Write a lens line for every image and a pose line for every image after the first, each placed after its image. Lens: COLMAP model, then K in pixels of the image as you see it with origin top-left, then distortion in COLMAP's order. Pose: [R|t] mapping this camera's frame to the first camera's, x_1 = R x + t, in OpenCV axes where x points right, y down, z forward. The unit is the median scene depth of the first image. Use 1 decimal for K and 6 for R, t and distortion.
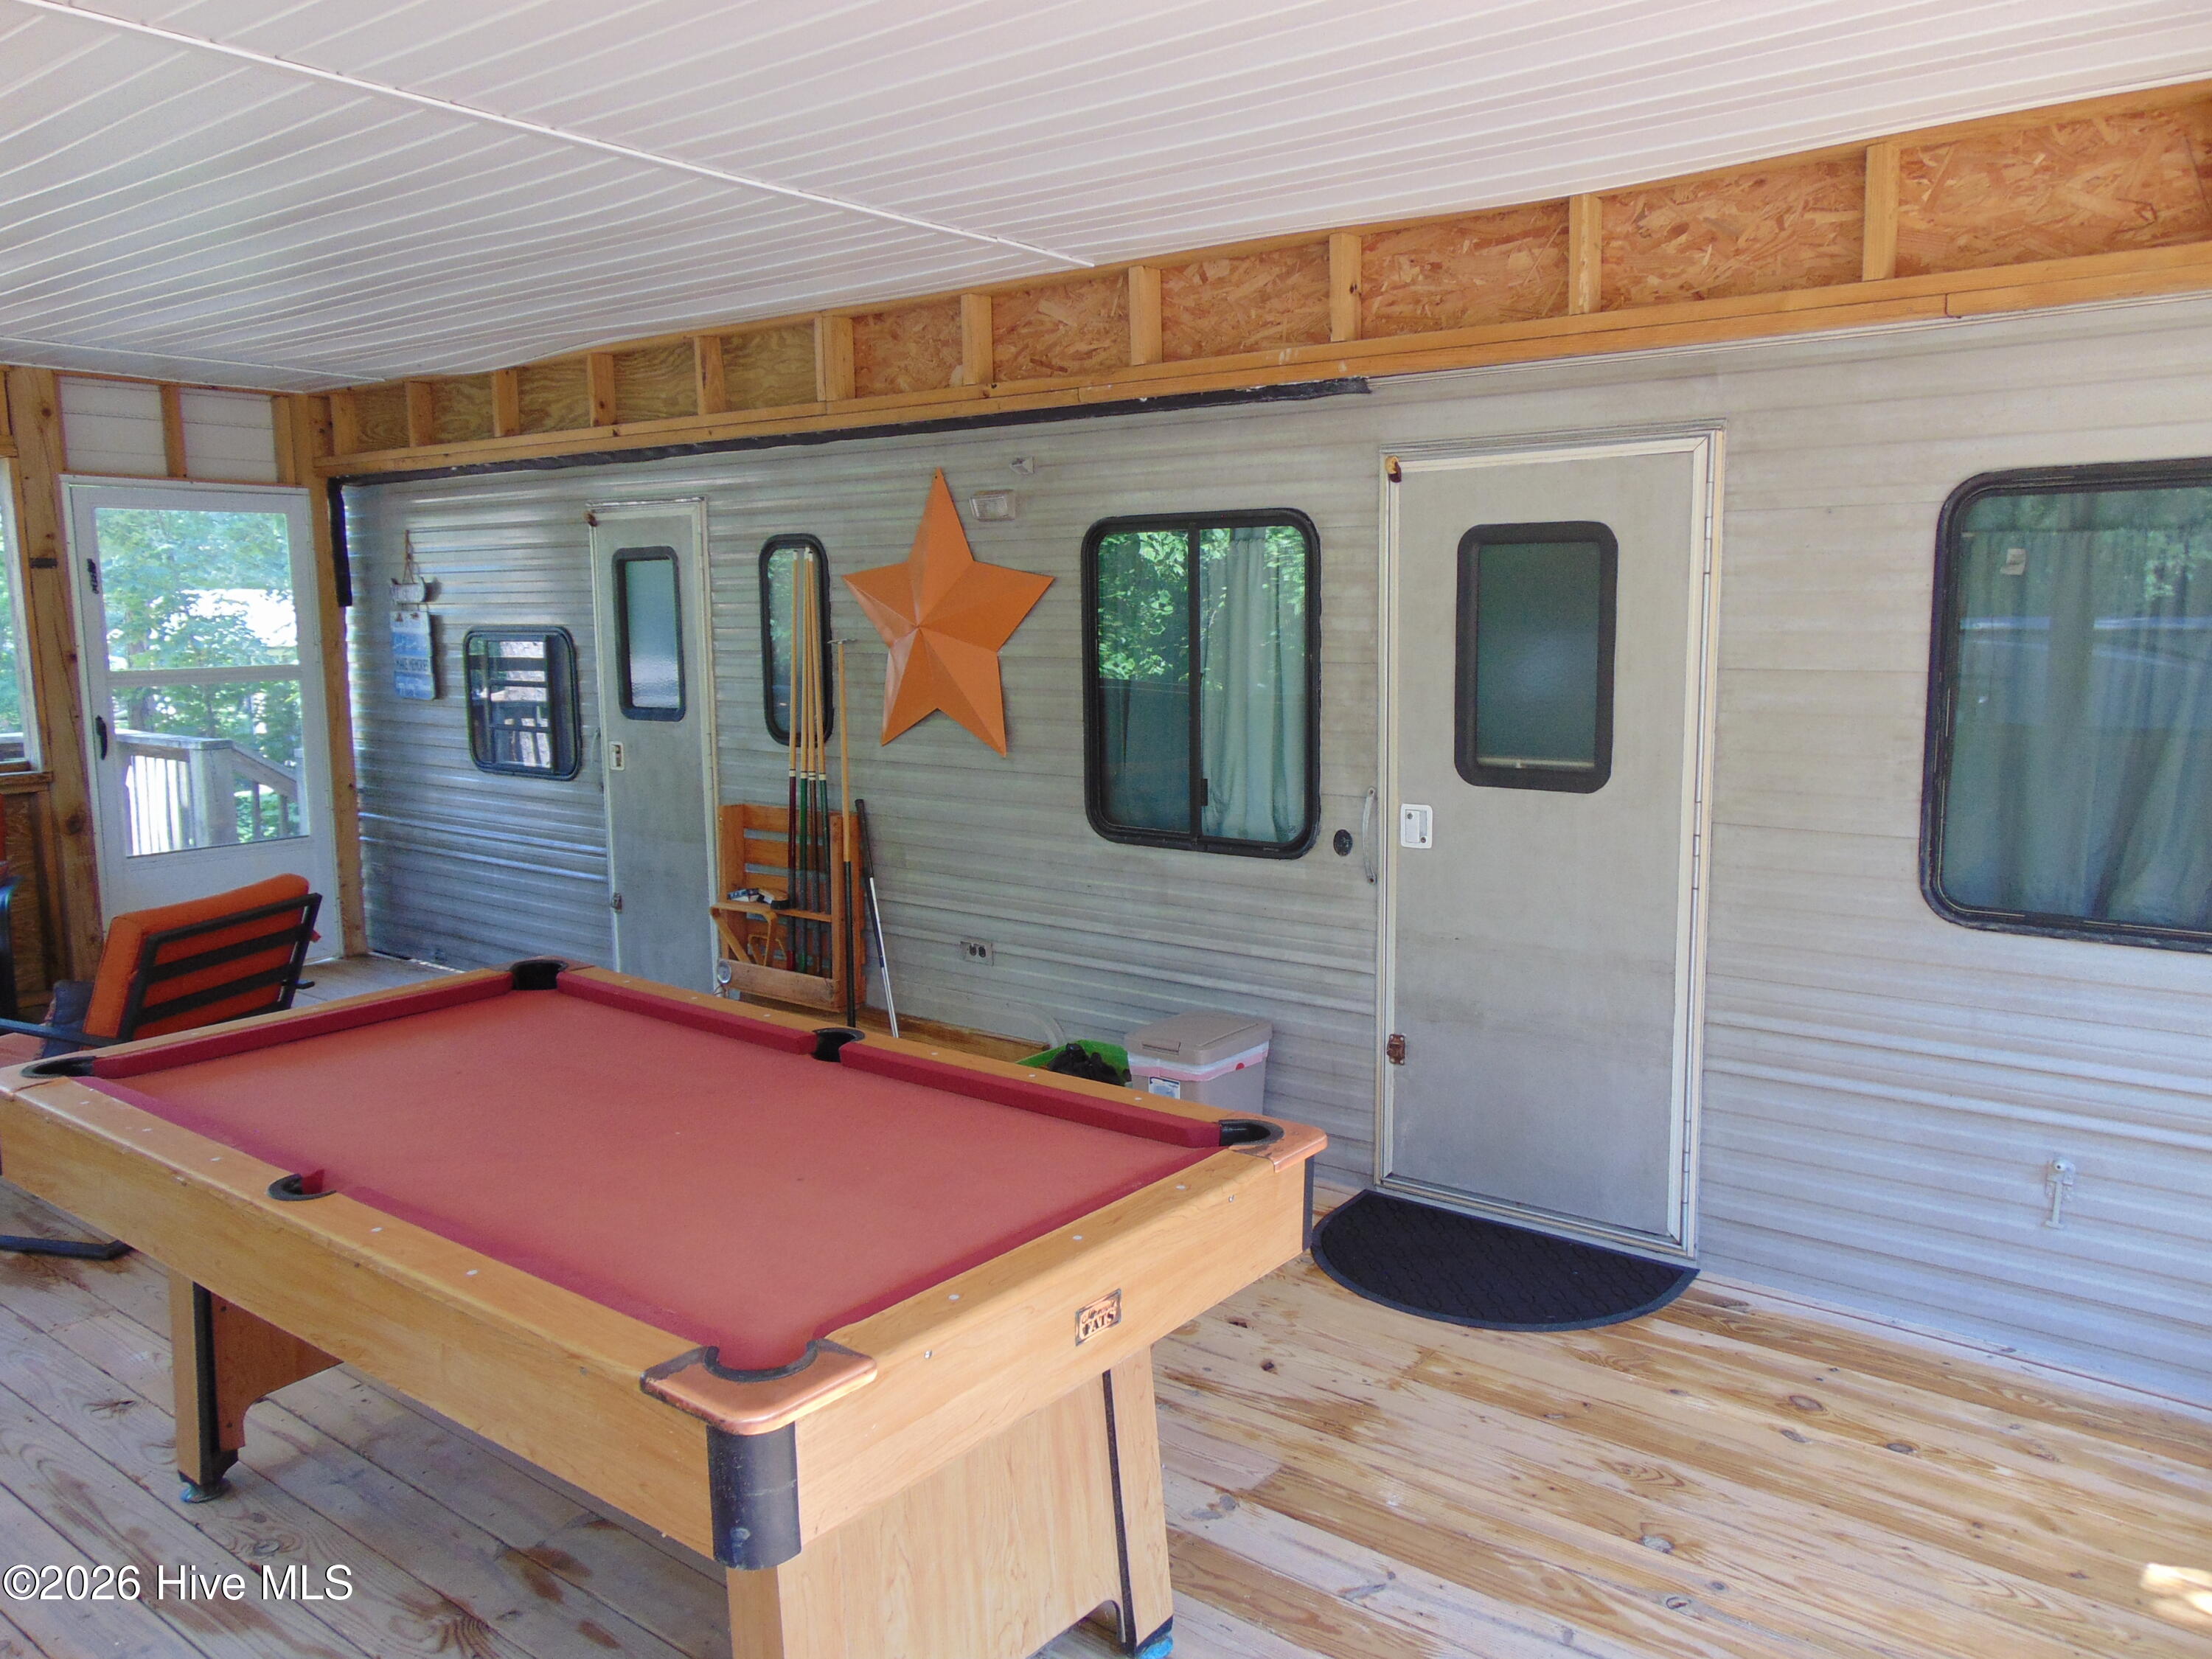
lens RADIAL K [[1663.1, 0, 1116.5], [0, 1663.1, 825.9], [0, 0, 1]] dist [-0.020449, 0.052783]
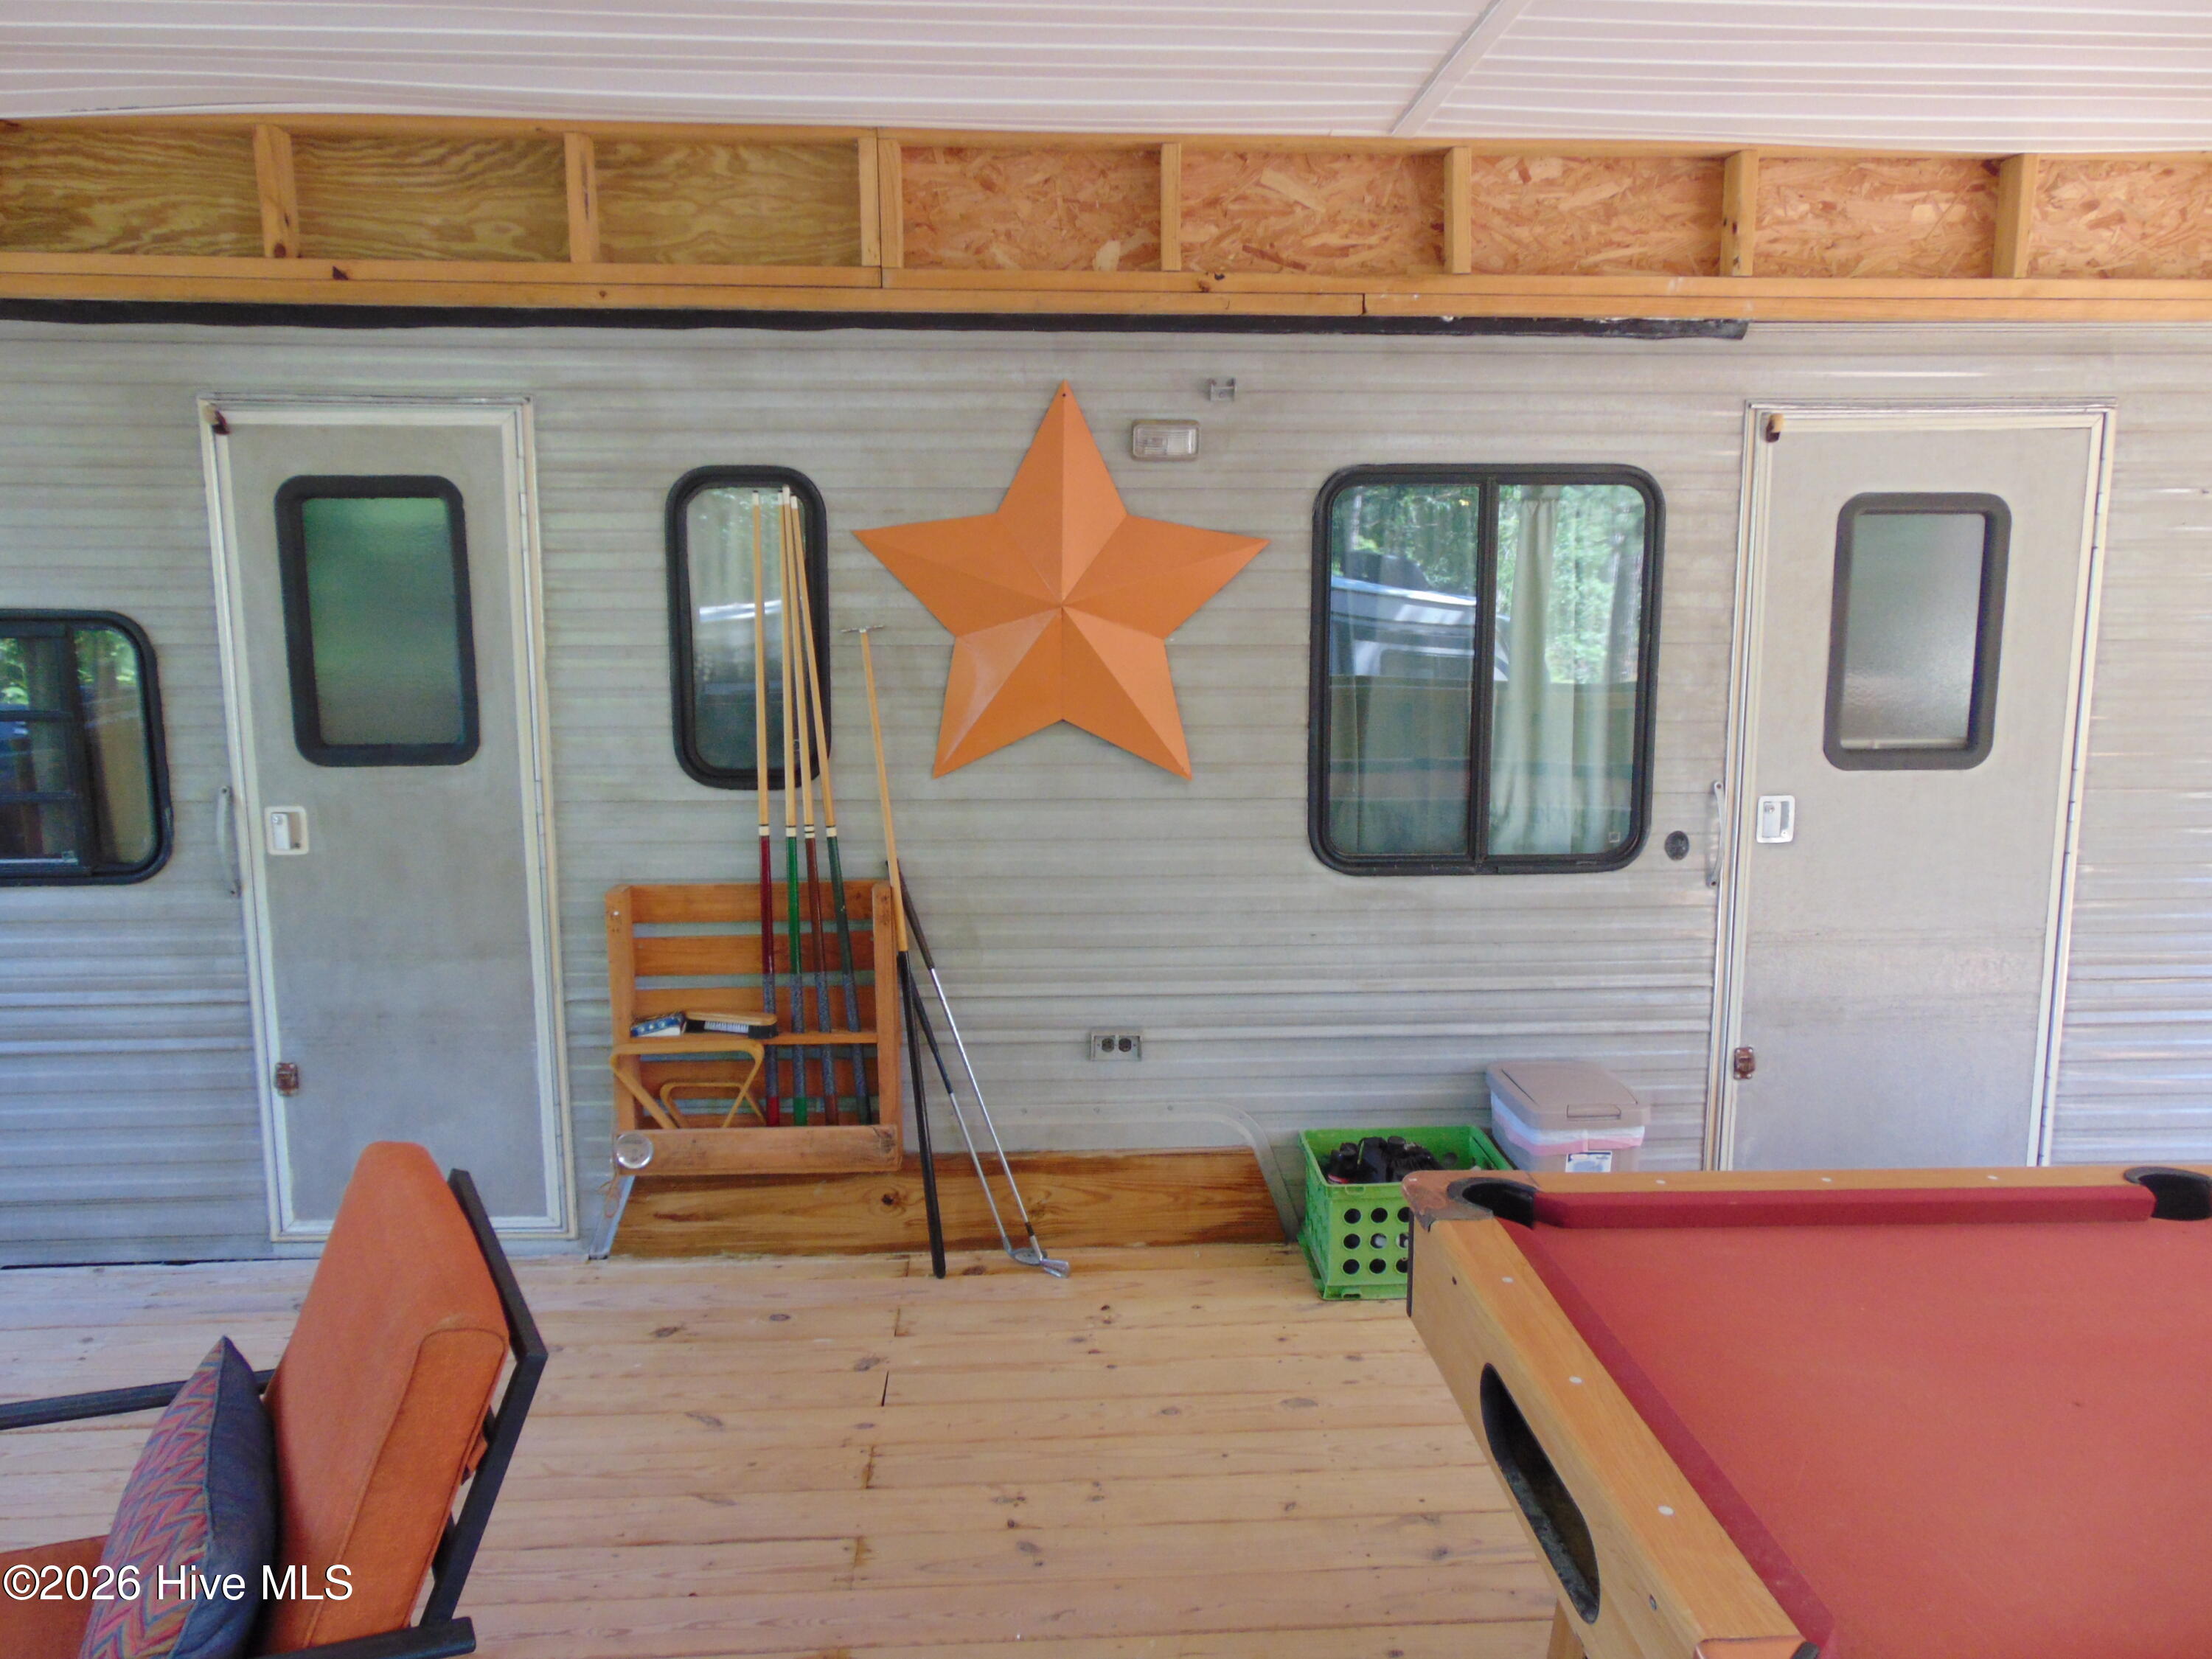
lens RADIAL K [[1663.1, 0, 1111.8], [0, 1663.1, 826.2], [0, 0, 1]] dist [-0.020449, 0.052783]
pose [[0.748237, -0.093894, 0.656754, -0.599987], [0.084222, 0.995368, 0.046352, -0.059708], [-0.658064, 0.020630, 0.752679, 0.472430]]
